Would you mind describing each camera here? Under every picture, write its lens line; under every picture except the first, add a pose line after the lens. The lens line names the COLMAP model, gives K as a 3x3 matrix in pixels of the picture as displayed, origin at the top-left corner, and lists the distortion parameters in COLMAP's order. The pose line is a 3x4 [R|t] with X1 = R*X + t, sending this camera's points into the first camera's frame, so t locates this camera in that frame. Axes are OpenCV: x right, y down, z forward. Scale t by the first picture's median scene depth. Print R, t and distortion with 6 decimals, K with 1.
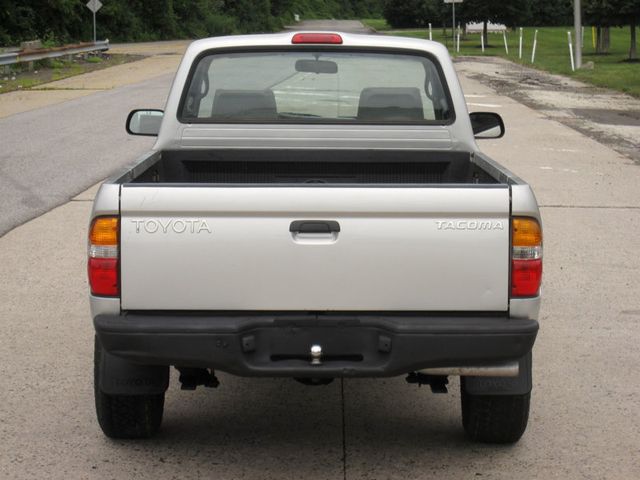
lens RADIAL K [[1738.3, 0, 322.4], [0, 1738.3, 237.0], [0, 0, 1]] dist [-0.063105, 0.000000]
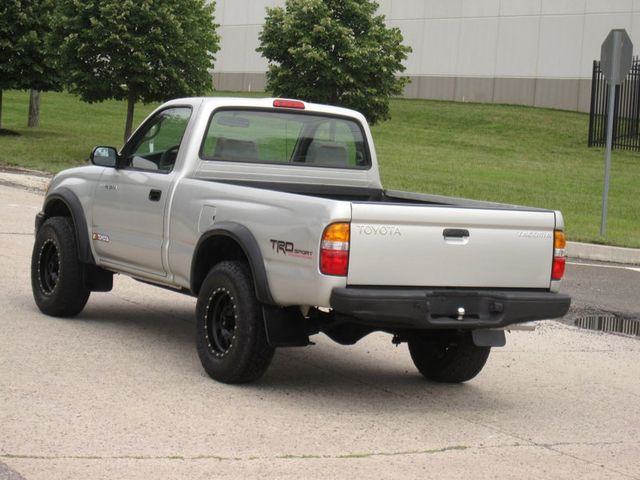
lens RADIAL K [[1738.3, 0, 321.1], [0, 1738.3, 240.6], [0, 0, 1]] dist [-0.063105, 0.000000]
pose [[0.862544, 0.025475, 0.505340, -0.184627], [-0.012477, 0.999499, -0.029090, 0.009849], [-0.505827, 0.018786, 0.862430, -0.060364]]
